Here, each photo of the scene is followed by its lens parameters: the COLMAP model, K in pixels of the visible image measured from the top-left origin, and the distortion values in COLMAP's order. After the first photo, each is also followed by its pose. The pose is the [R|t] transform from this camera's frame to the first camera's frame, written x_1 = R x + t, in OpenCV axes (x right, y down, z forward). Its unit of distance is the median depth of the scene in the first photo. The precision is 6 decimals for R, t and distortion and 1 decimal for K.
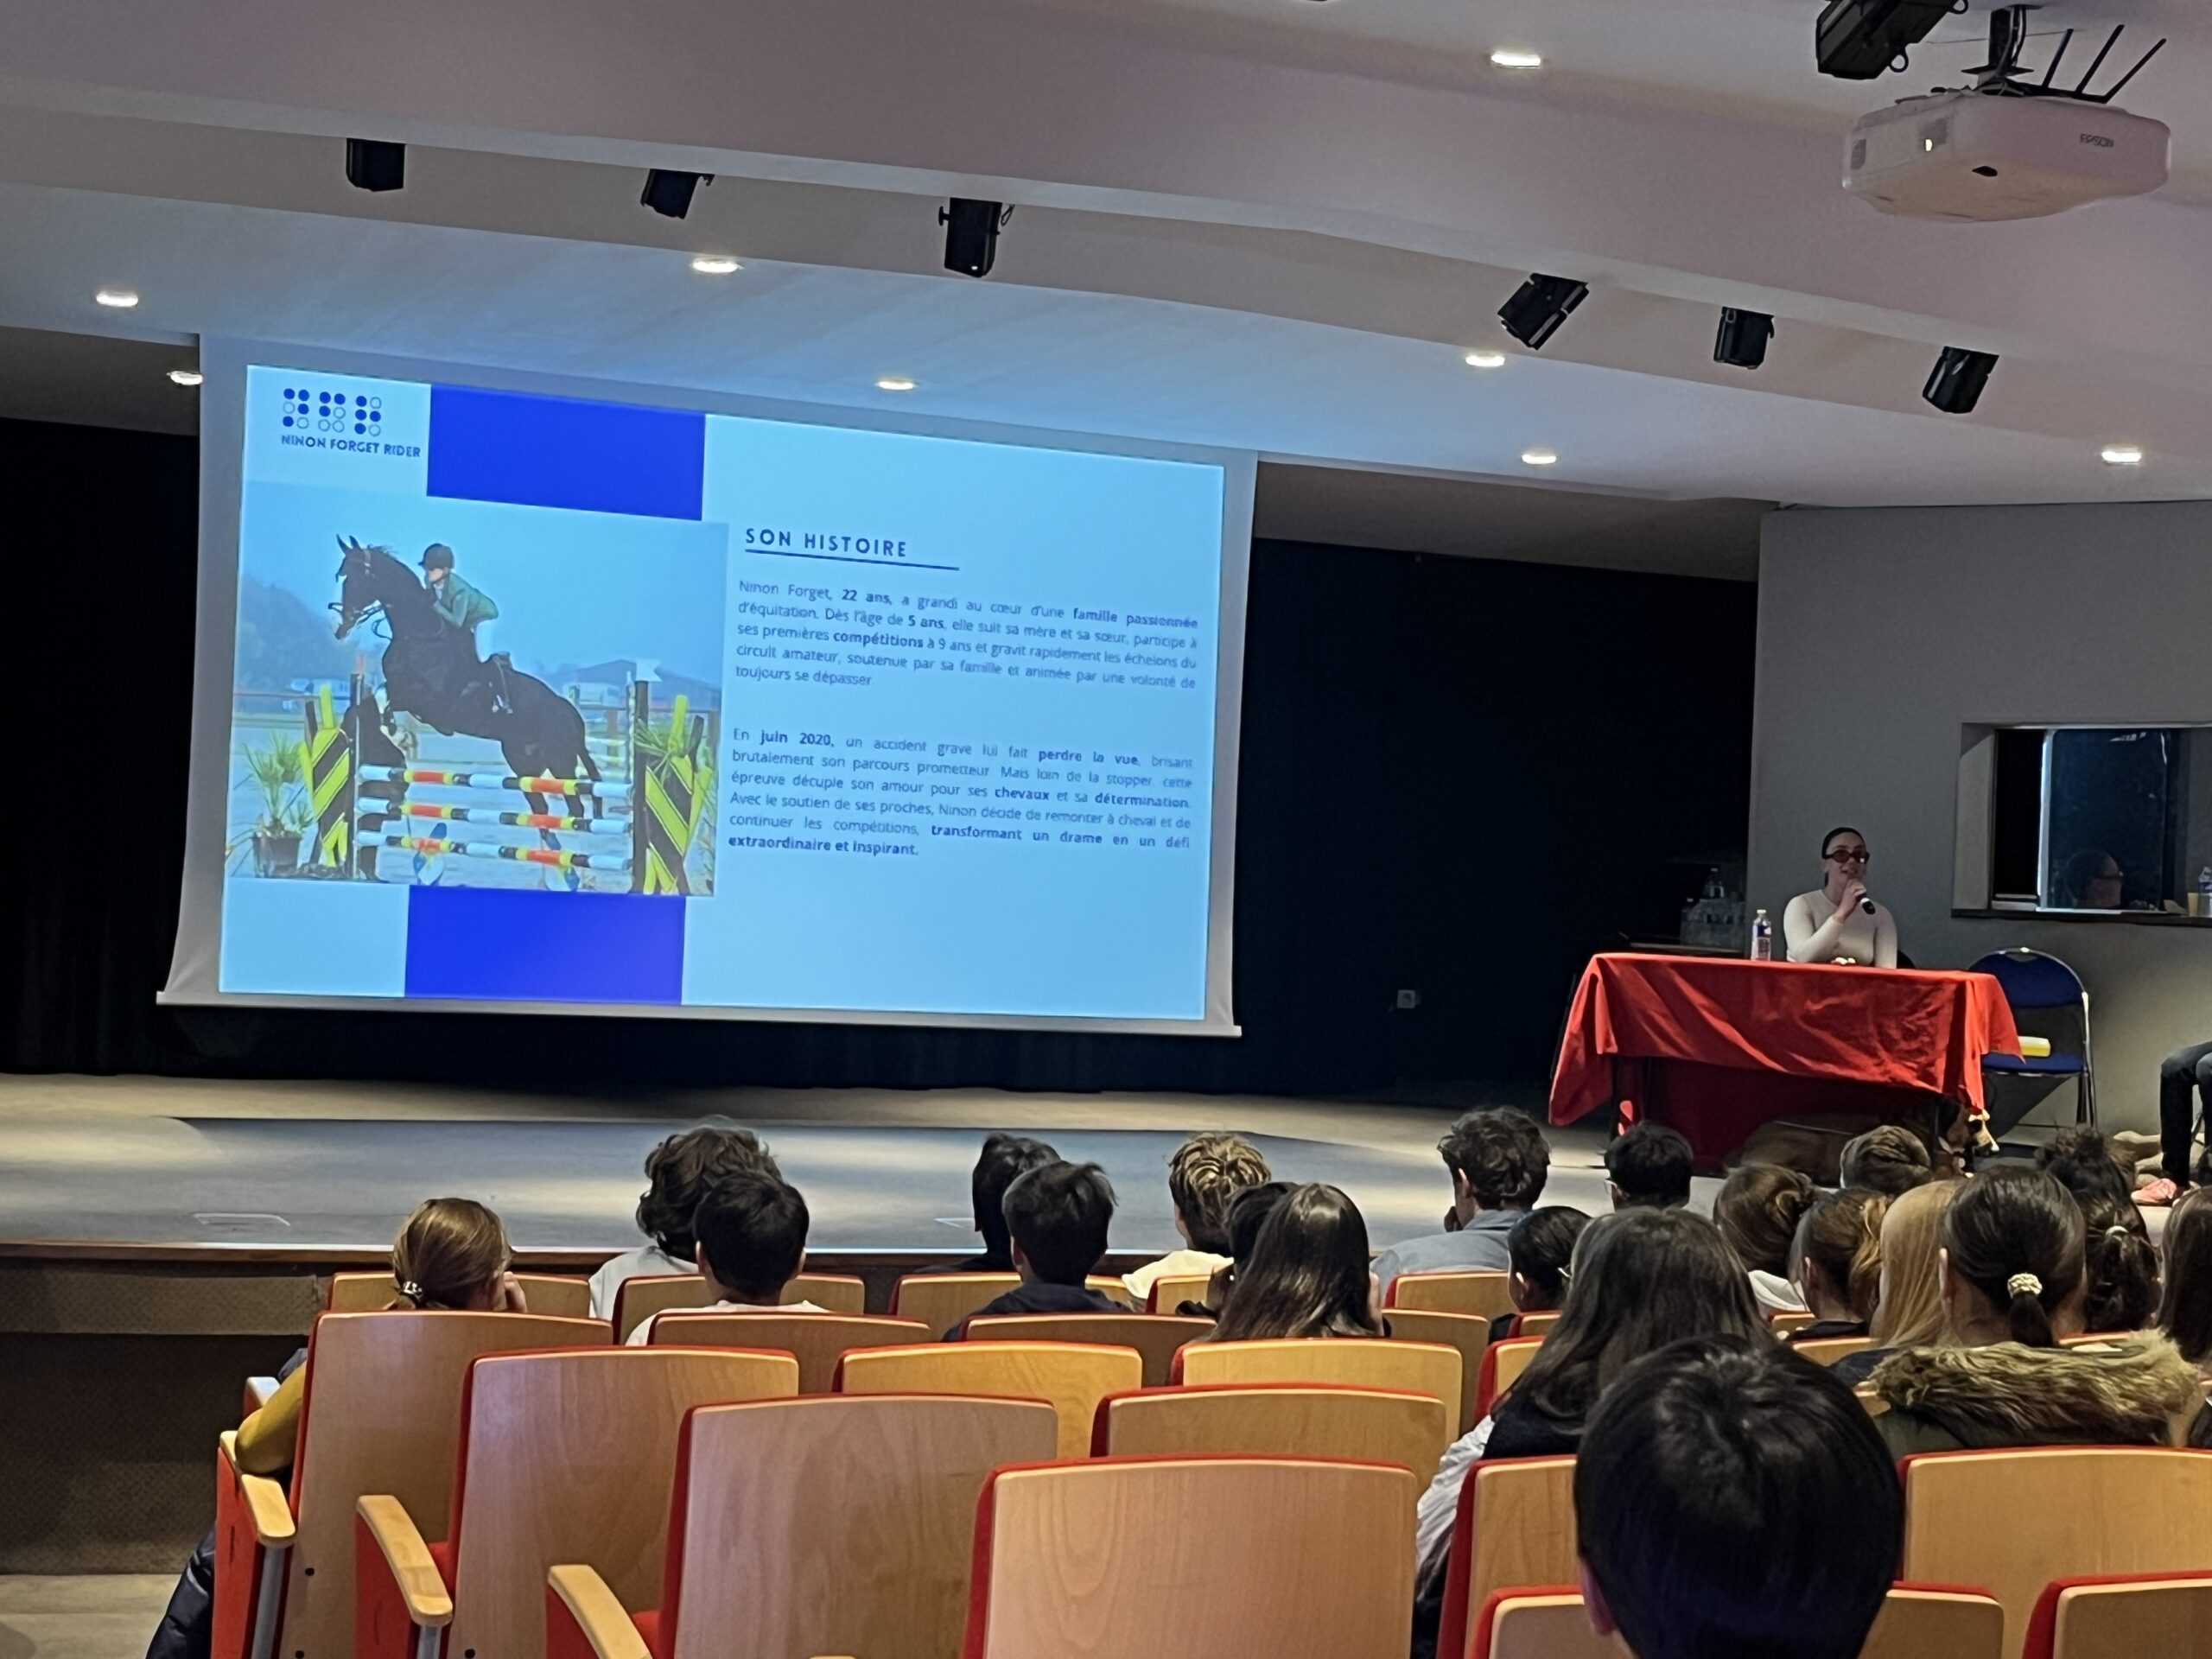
lens RADIAL K [[3813.0, 0, 1106.0], [0, 3813.0, 829.5], [0, 0, 1]] dist [-0.020095, 0.055940]
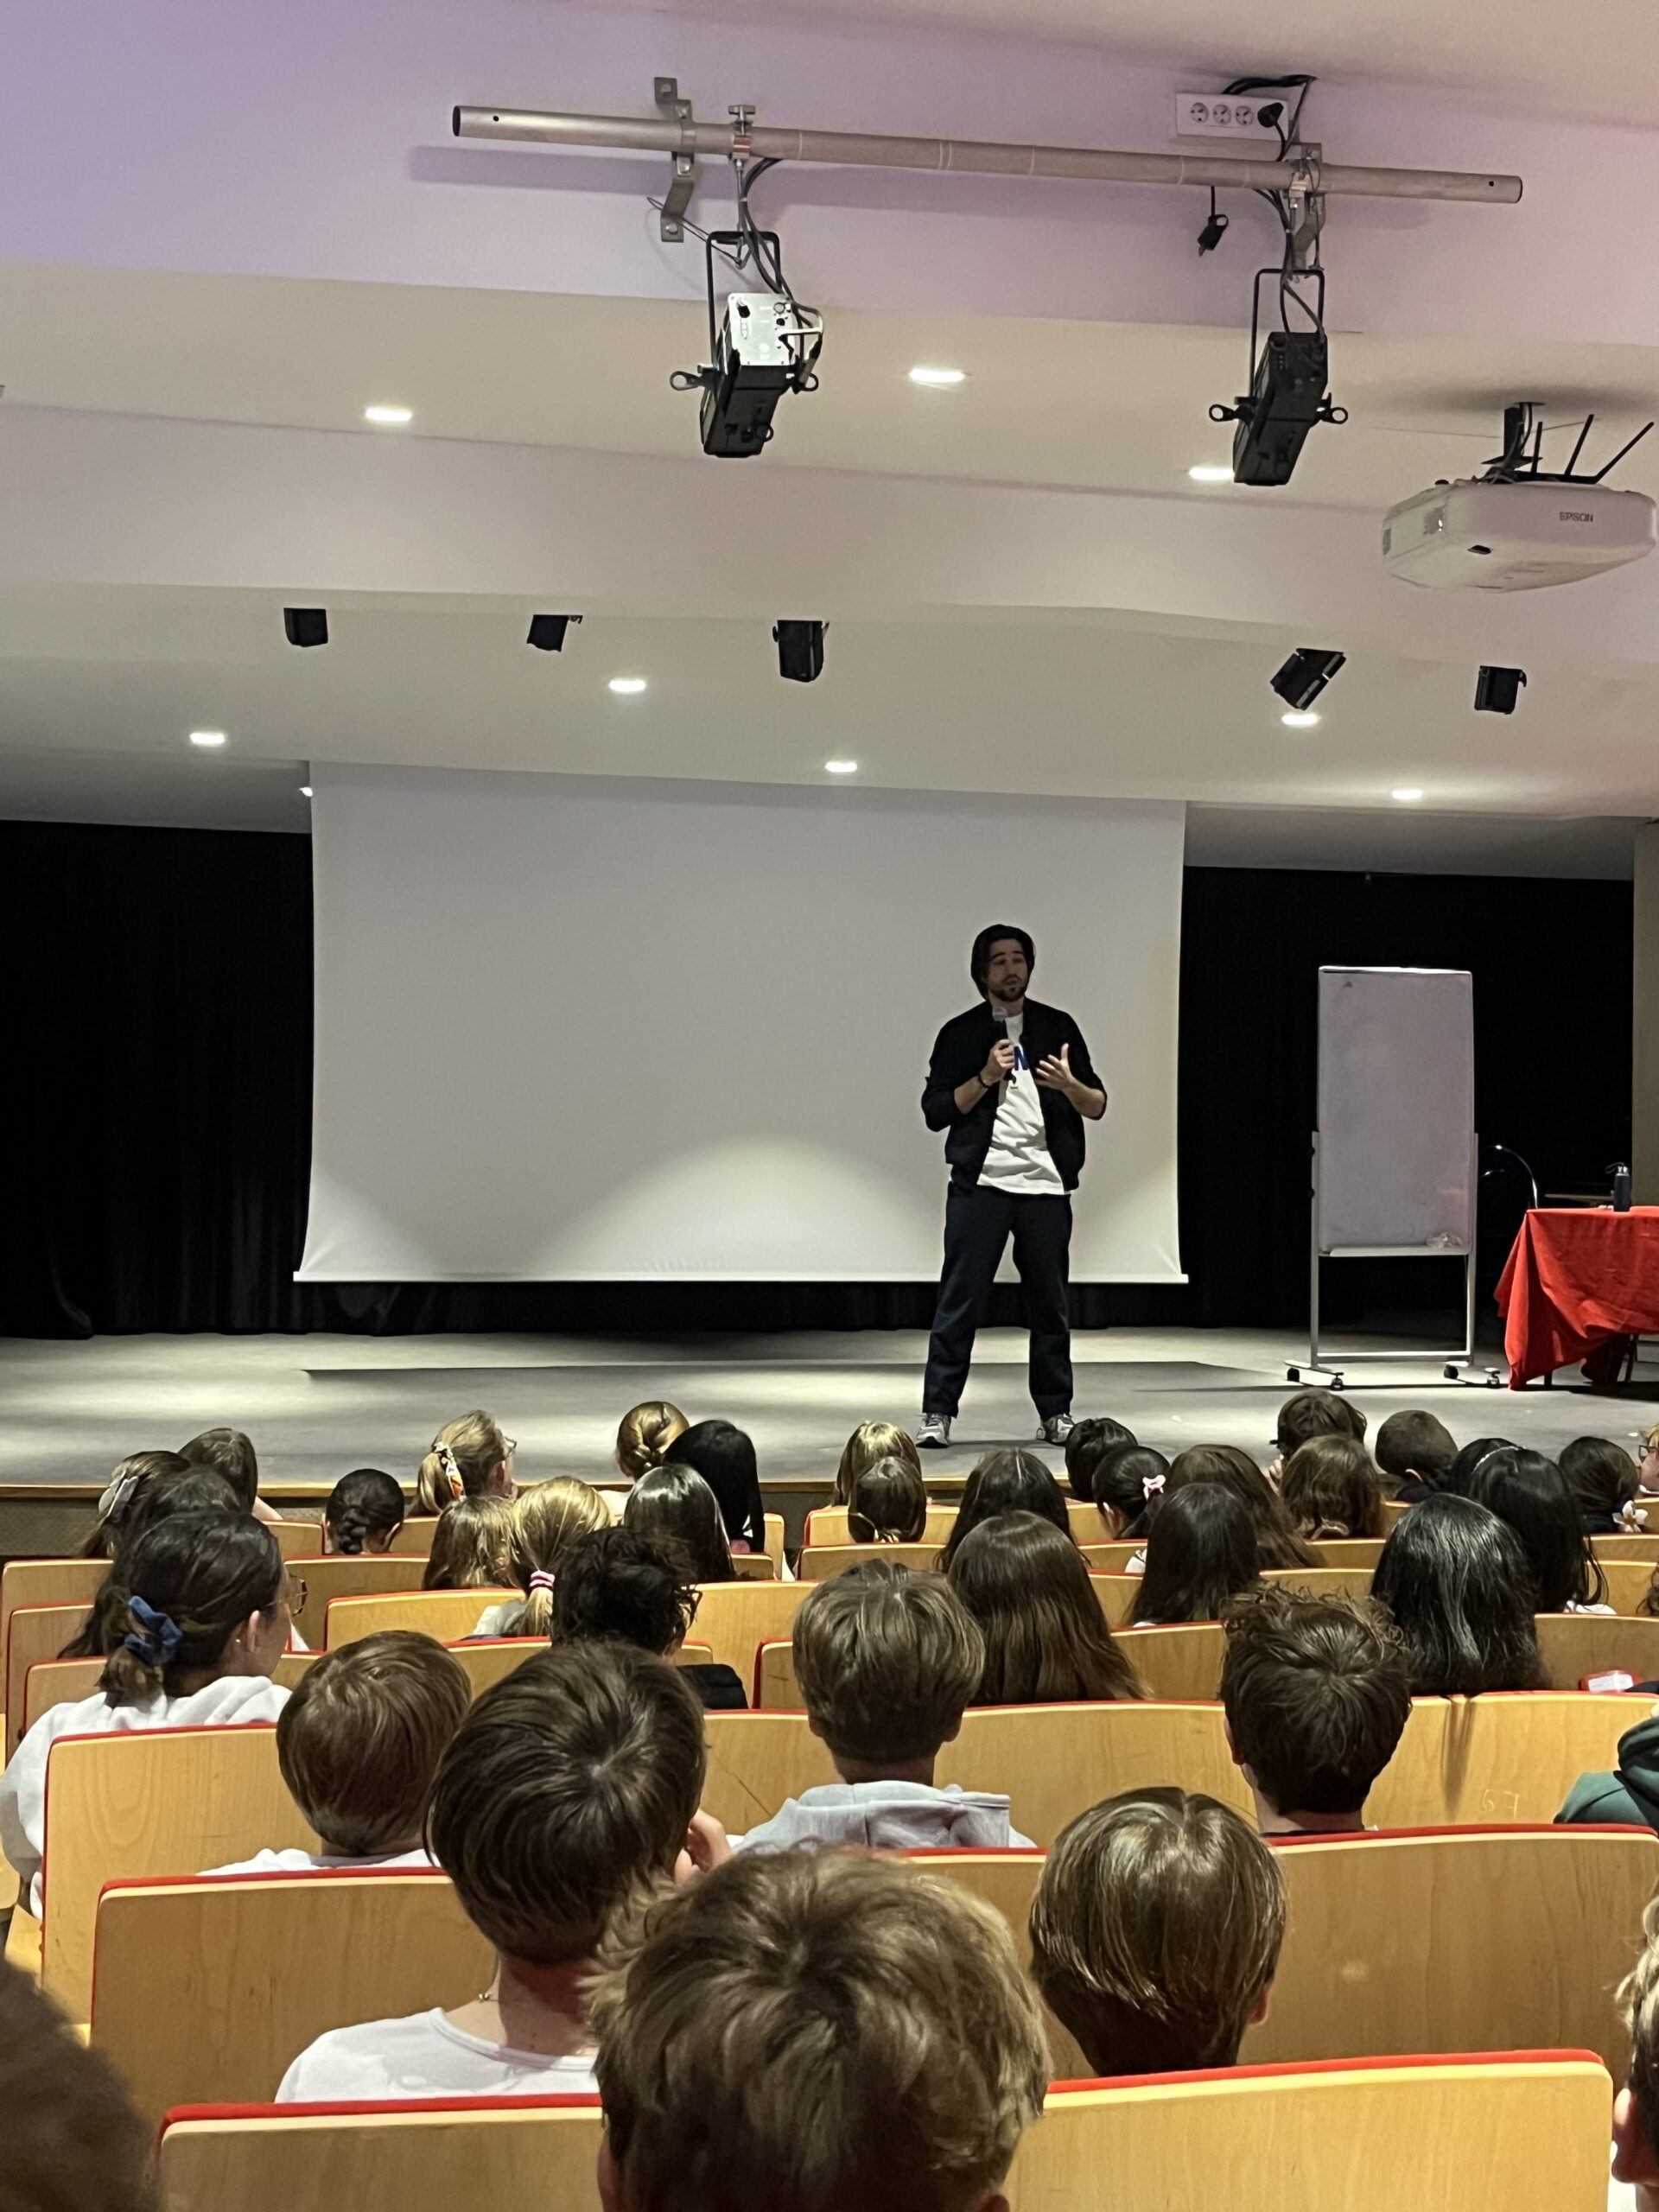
lens RADIAL K [[3032.1, 0, 829.5], [0, 3032.1, 1106.0], [0, 0, 1]] dist [-0.013584, -0.039916]
pose [[0.978271, -0.034666, -0.204412, 0.192399], [0.035660, 0.999363, 0.001183, -0.011260], [0.204241, -0.008447, 0.978884, 0.053758]]
